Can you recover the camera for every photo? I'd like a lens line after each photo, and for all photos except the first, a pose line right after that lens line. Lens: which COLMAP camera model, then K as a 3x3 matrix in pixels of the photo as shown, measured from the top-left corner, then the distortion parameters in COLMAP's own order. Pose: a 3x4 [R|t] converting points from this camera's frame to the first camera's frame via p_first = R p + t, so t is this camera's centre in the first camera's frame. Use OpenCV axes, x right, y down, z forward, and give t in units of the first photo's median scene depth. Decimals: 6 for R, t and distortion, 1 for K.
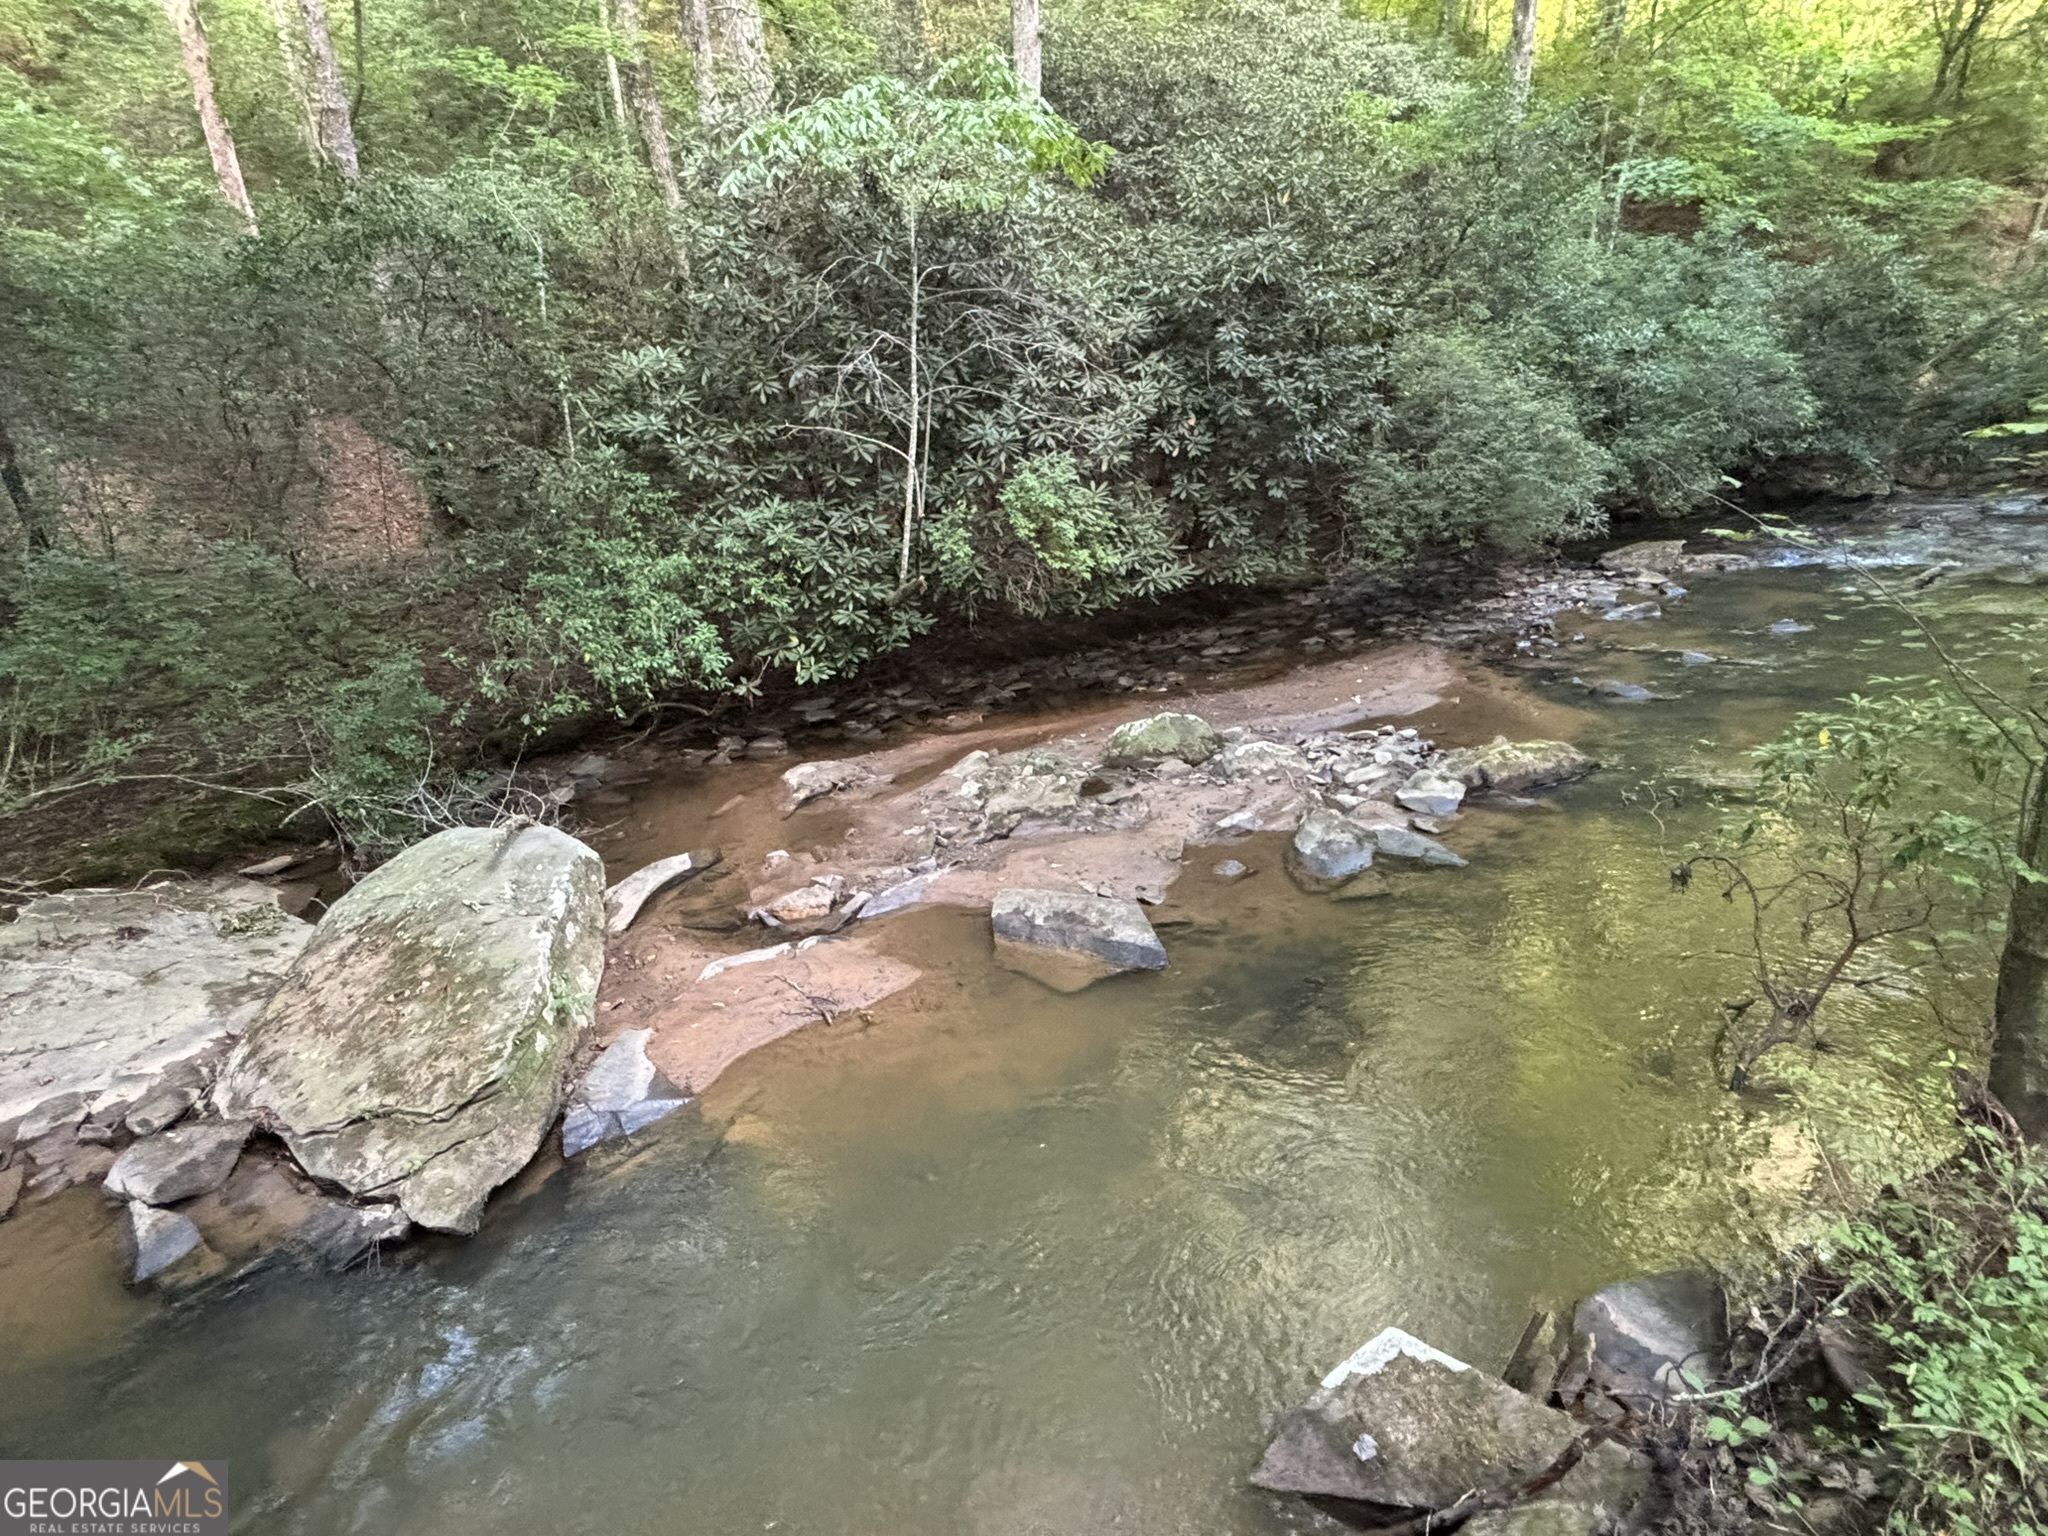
lens RADIAL K [[1060.4, 0, 1025.3], [0, 1060.4, 781.0], [0, 0, 1]] dist [0.000252, -0.000780]
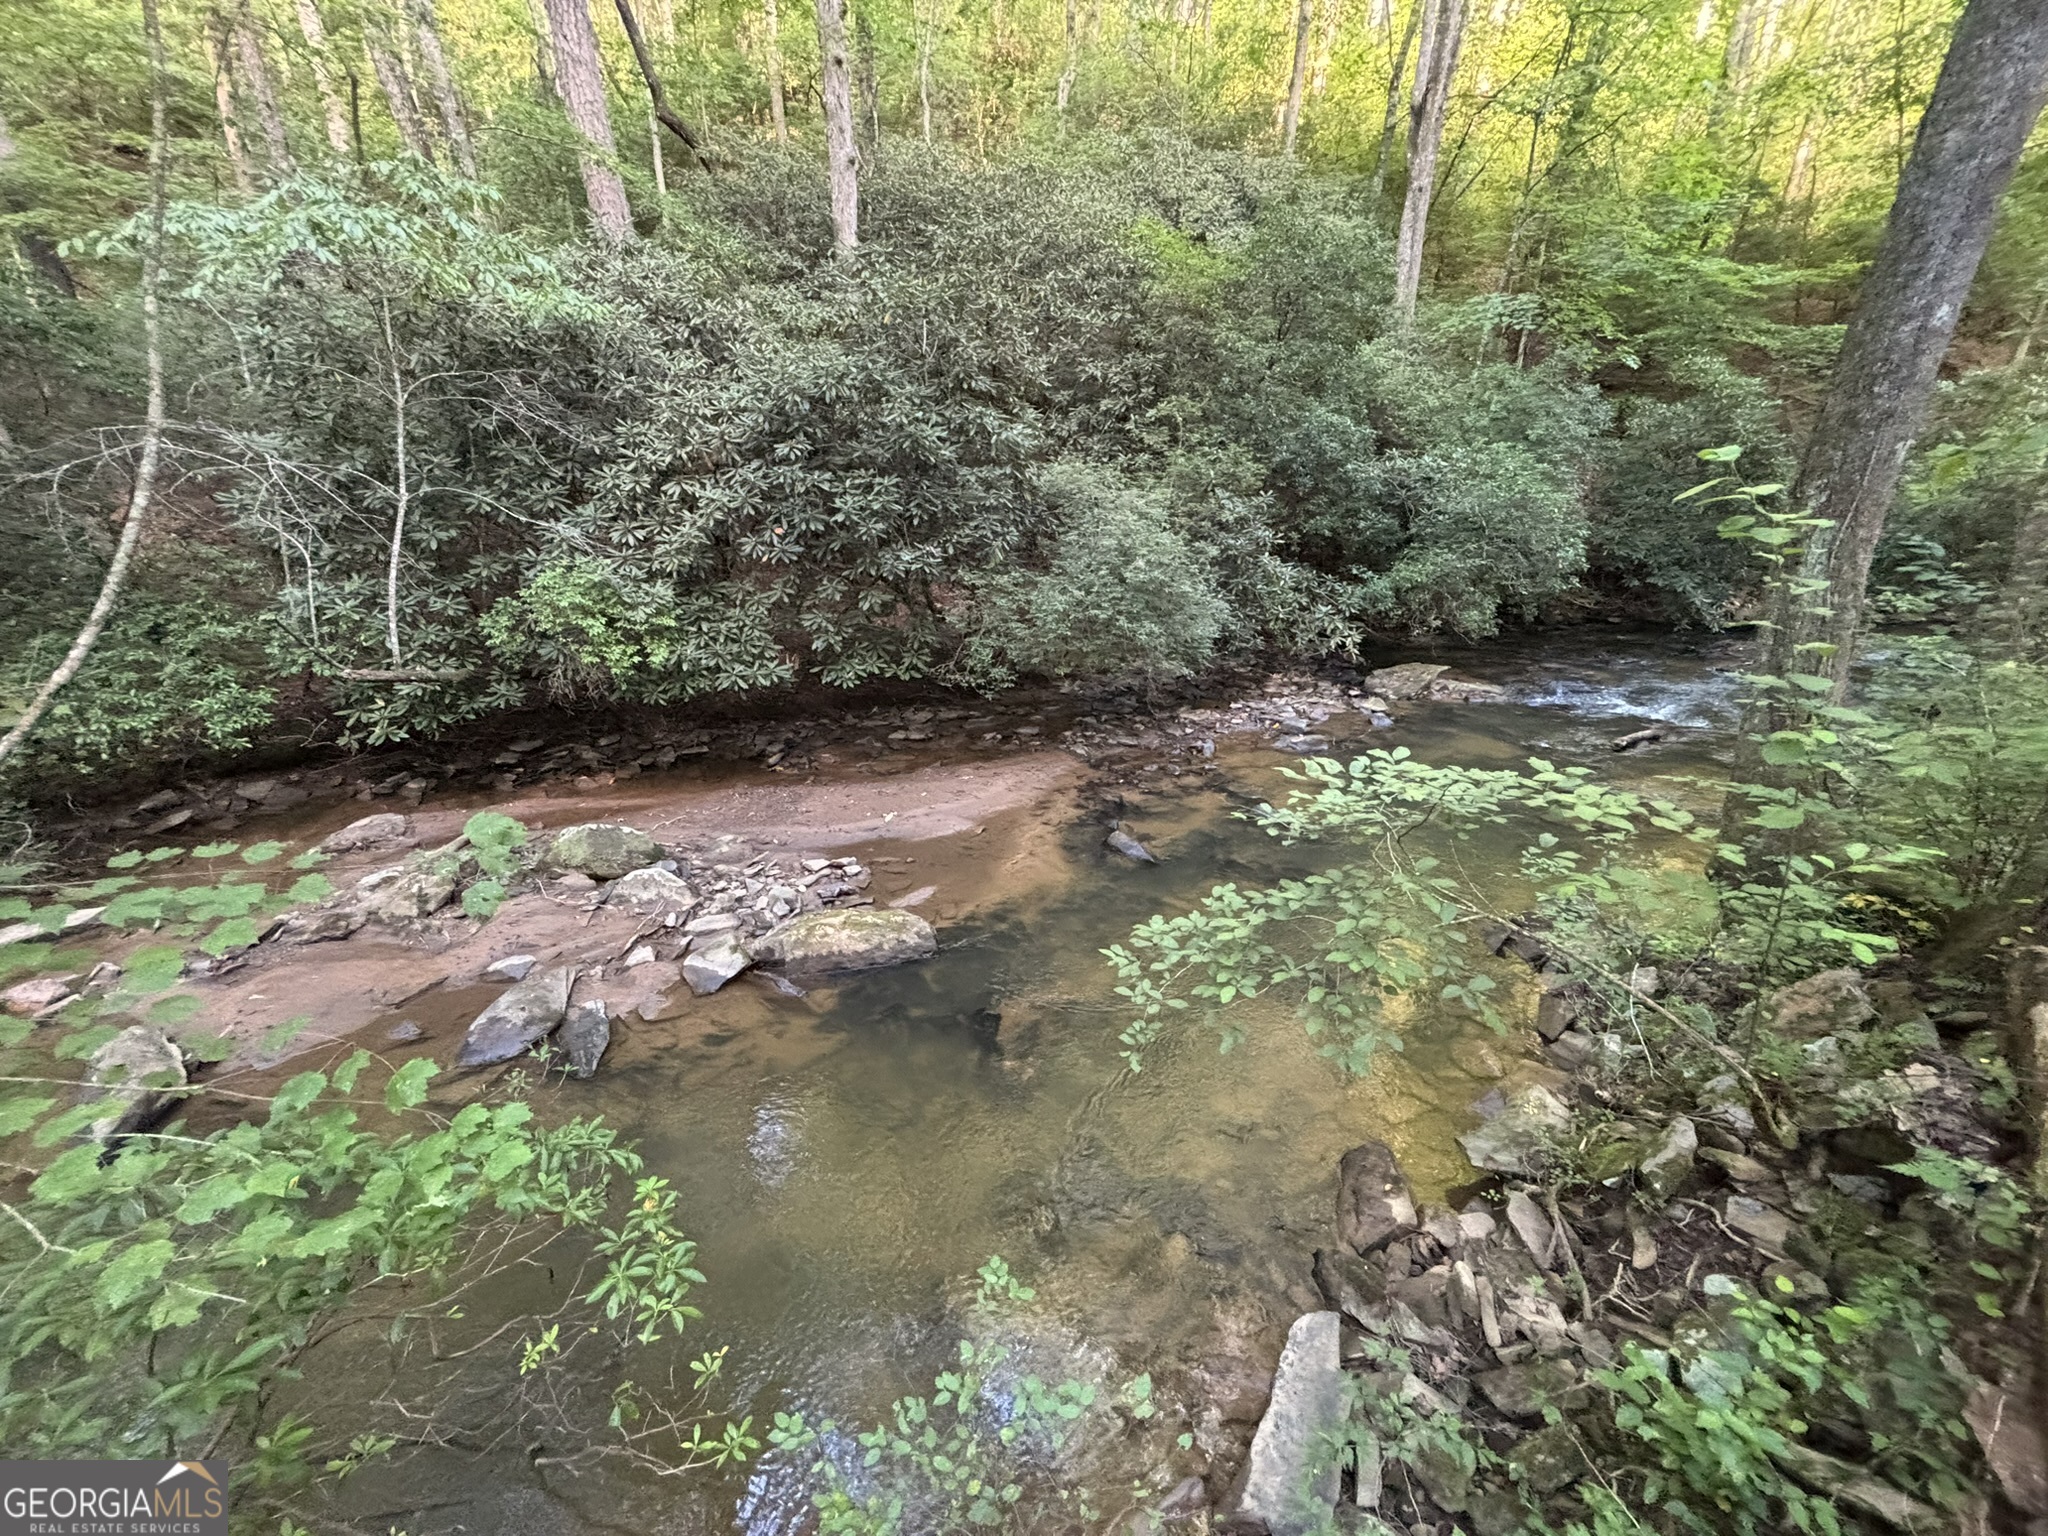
lens RADIAL K [[829.9, 0, 1018.5], [0, 829.9, 767.2], [0, 0, 1]] dist [0.000323, 0.000386]
pose [[0.982906, 0.116880, -0.142249, 0.638955], [-0.115835, 0.993145, 0.015635, -0.177502], [0.143101, 0.001110, 0.989707, 0.270951]]
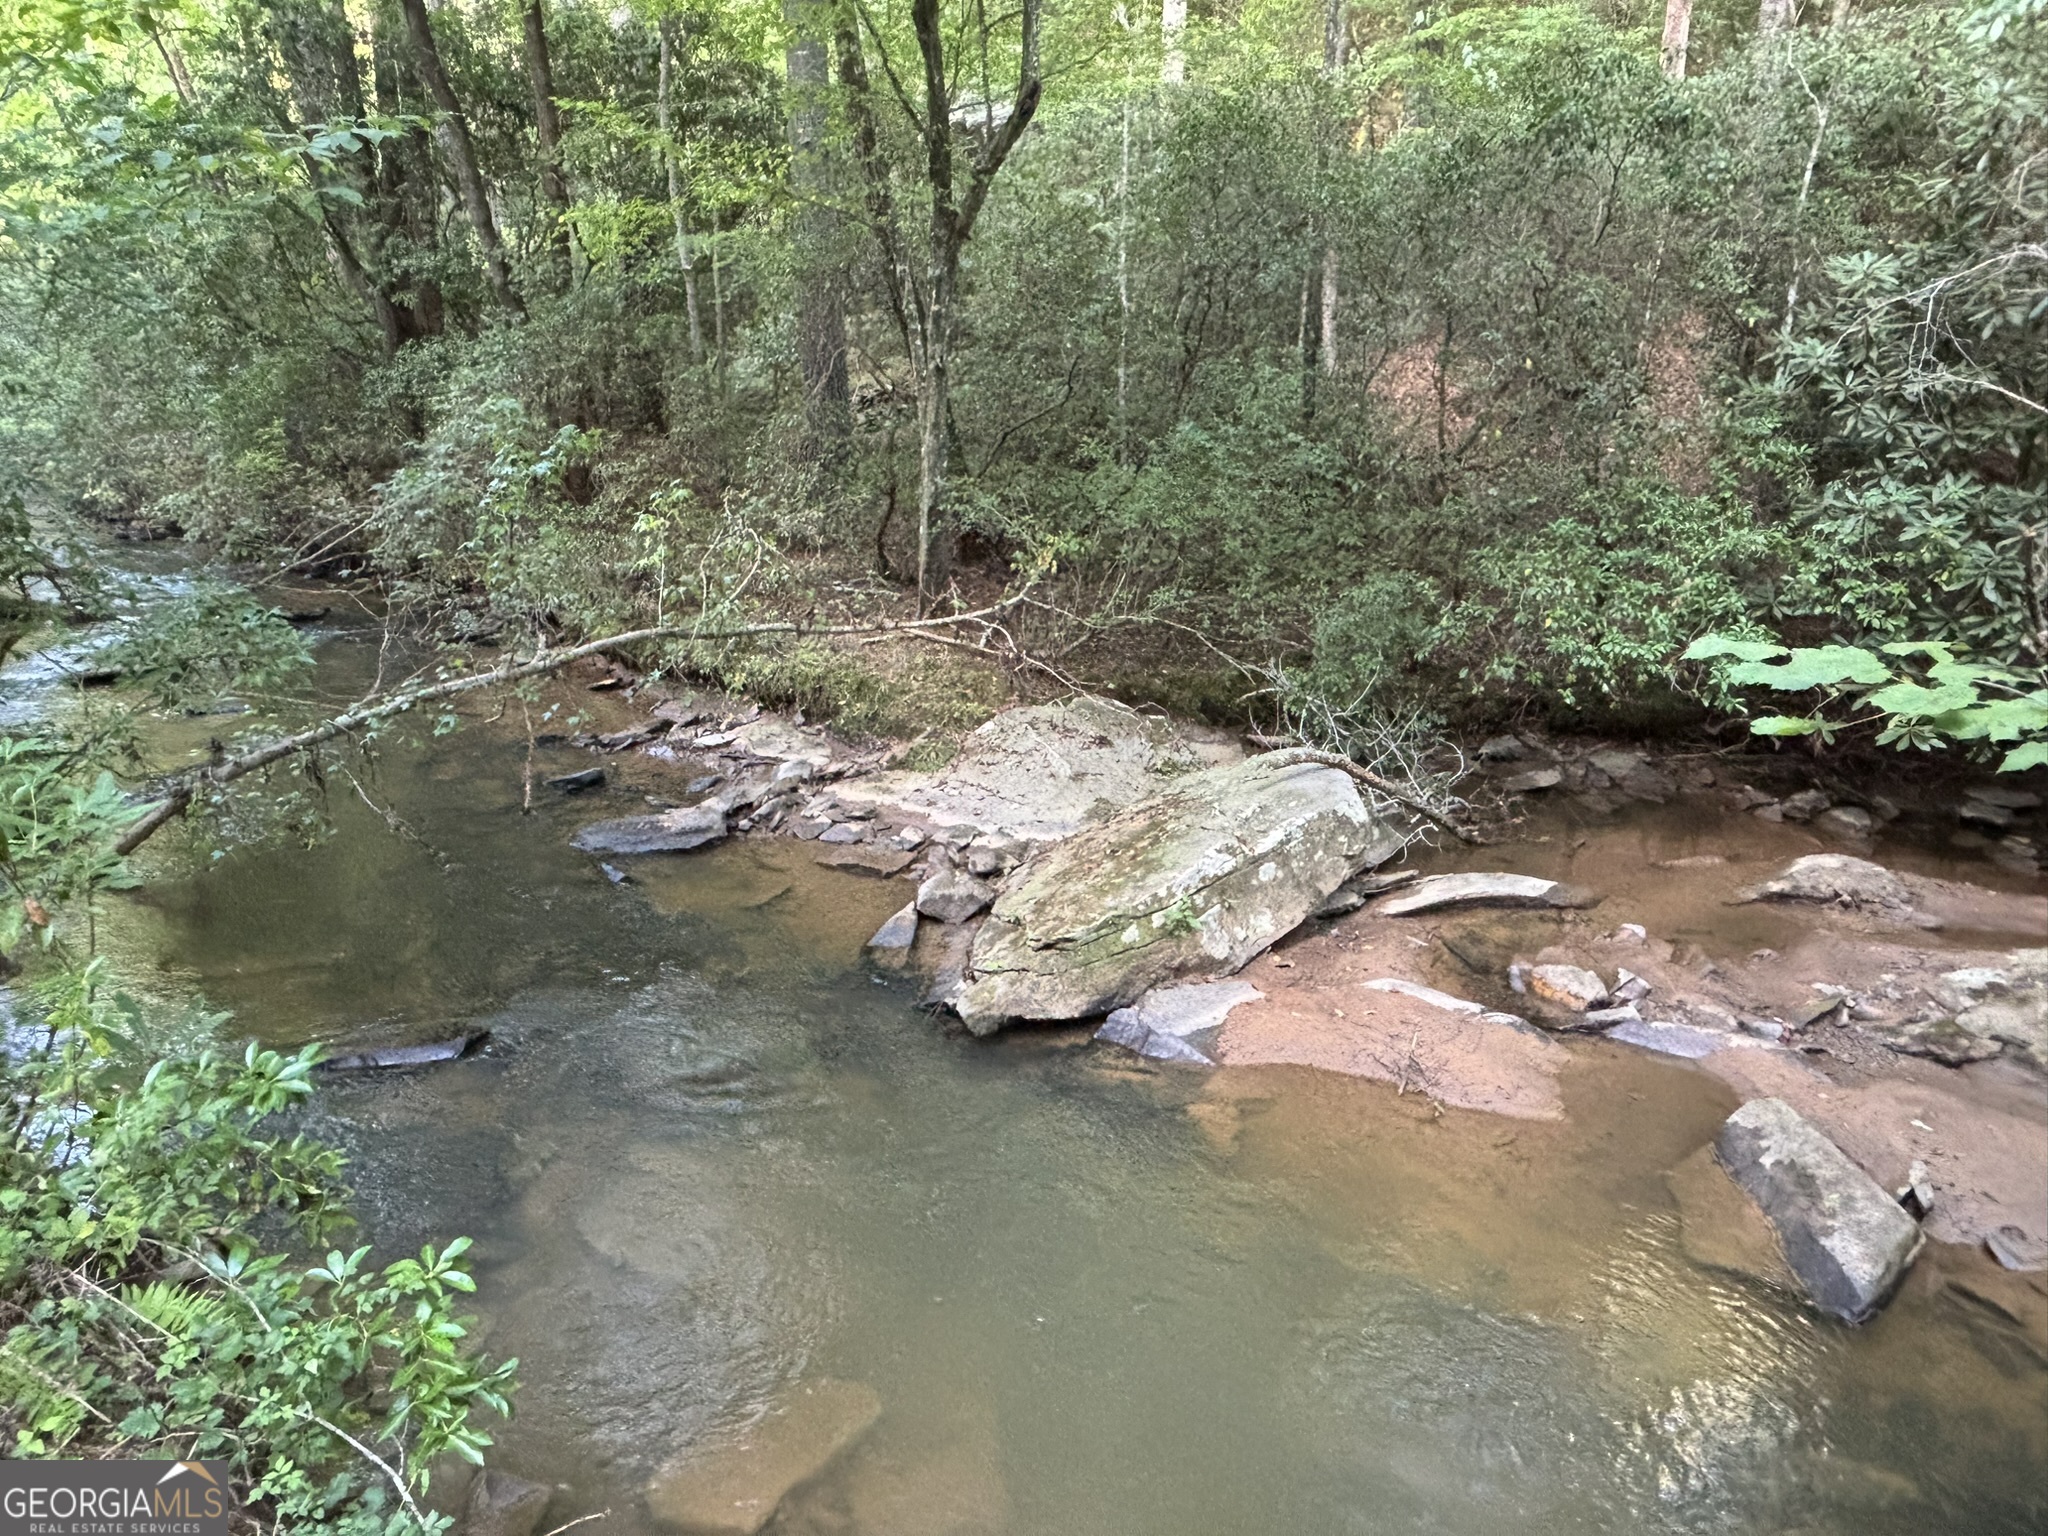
lens RADIAL K [[1333.4, 0, 1019.5], [0, 1333.4, 762.3], [0, 0, 1]] dist [0.007763, 0.000077]
pose [[0.424487, 0.325779, -0.844795, 0.311099], [-0.325442, 0.925572, 0.193403, -0.074094], [0.844925, 0.192835, 0.498915, 0.113996]]
